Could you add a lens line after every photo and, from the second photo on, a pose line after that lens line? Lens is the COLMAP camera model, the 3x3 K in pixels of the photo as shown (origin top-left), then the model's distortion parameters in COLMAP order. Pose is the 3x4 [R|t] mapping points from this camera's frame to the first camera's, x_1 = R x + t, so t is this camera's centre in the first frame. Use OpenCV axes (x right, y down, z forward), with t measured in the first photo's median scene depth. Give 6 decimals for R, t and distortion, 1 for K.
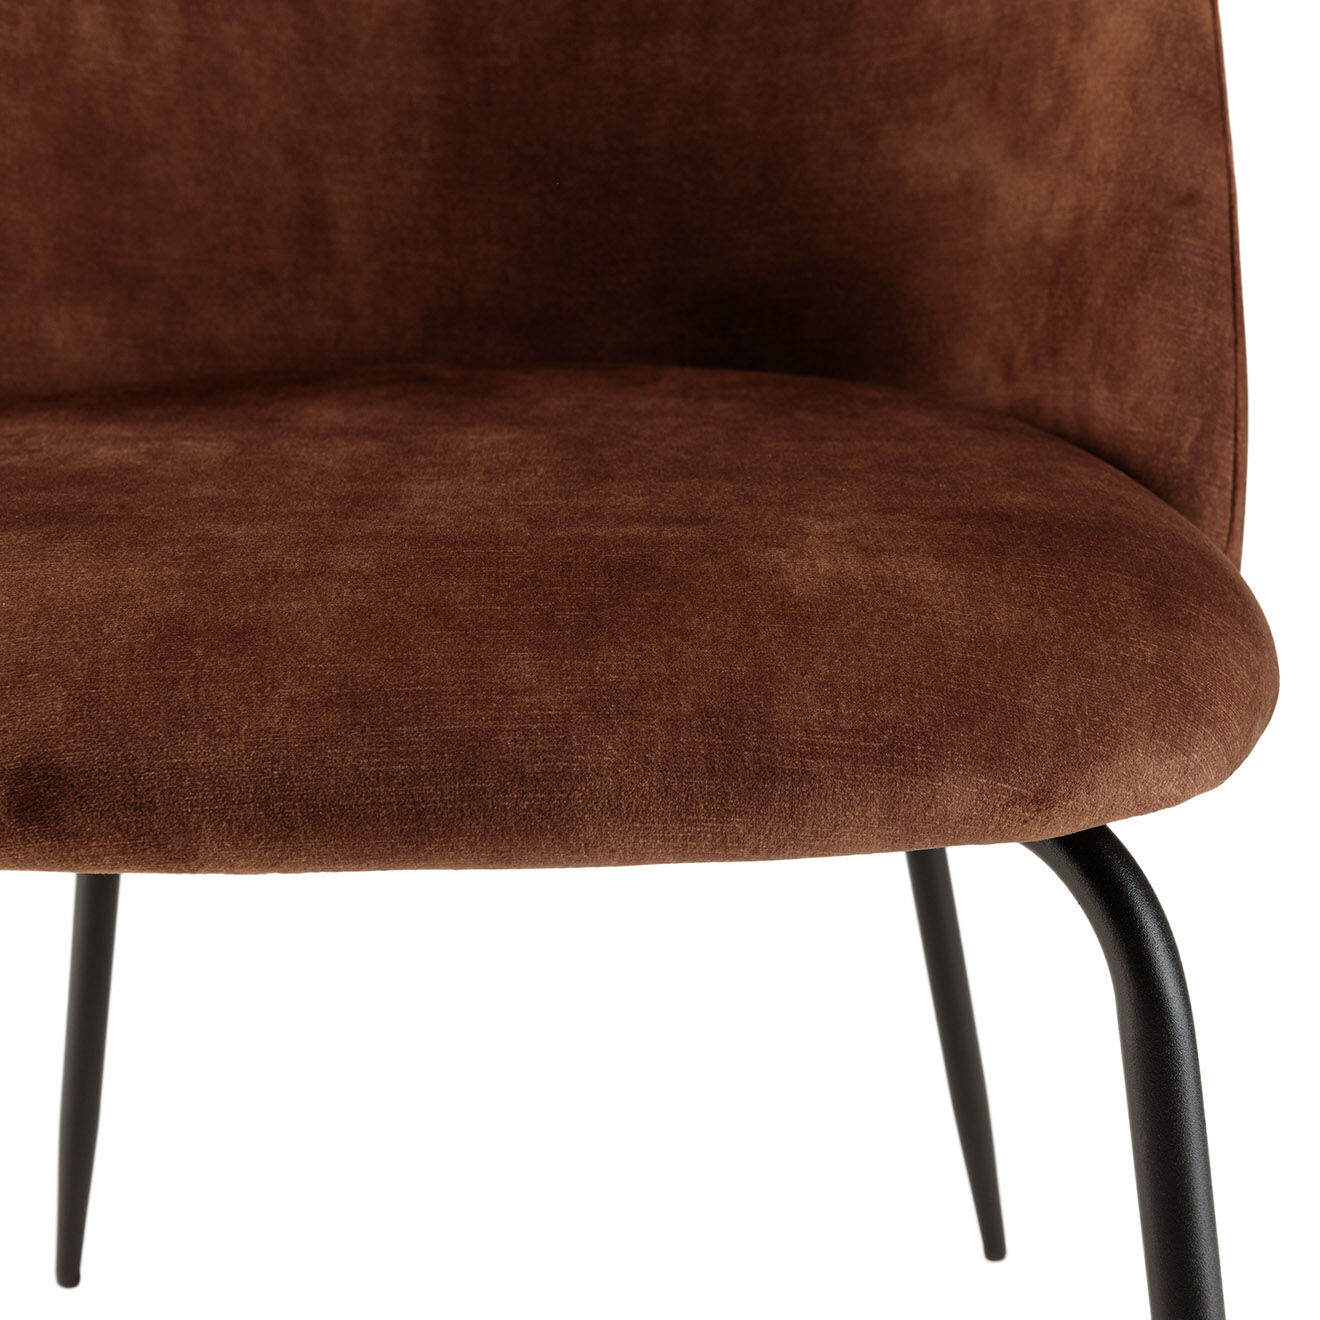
lens RADIAL K [[2374.8, 0, 857.1], [0, 2374.8, 660.1], [0, 0, 1]] dist [-0.002927, 0.021056]
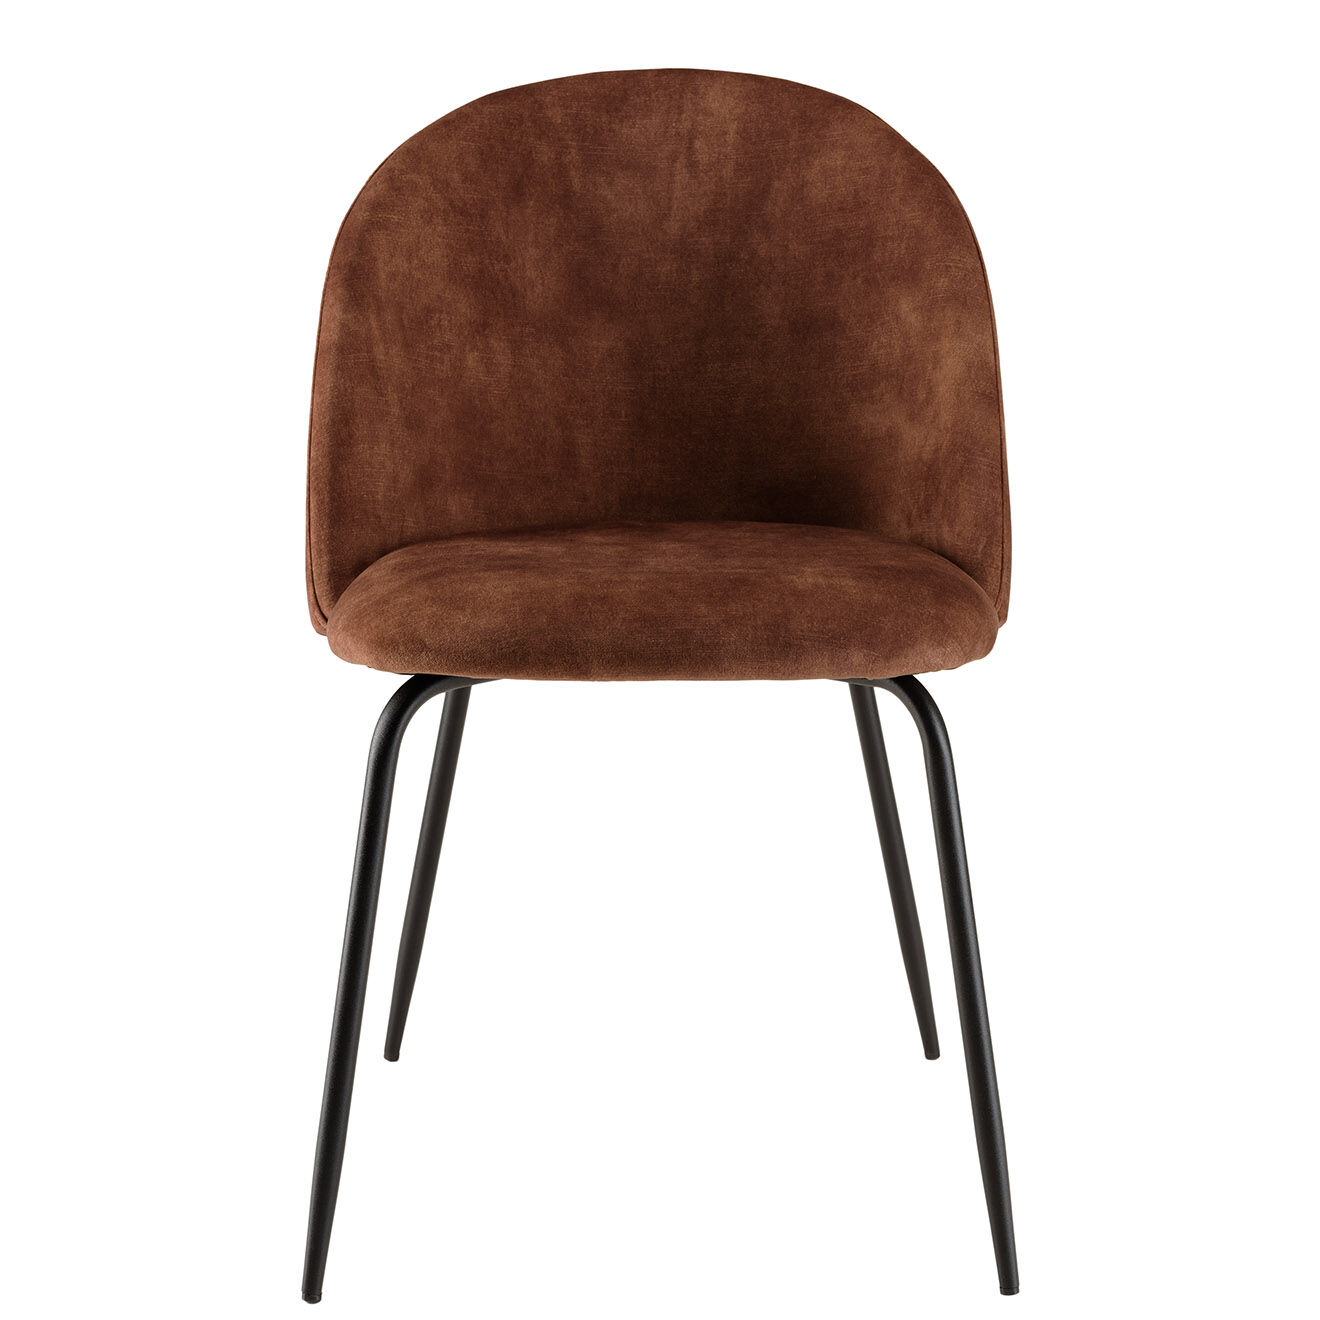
lens RADIAL K [[3242.6, 0, 660.0], [0, 3242.6, 660.0], [0, 0, 1]] dist [-0.041589, -0.090375]
pose [[0.996136, -0.002098, -0.087797, 0.103584], [-0.007804, 0.993646, -0.112278, 0.345876], [0.087475, 0.112530, 0.989791, -1.966225]]
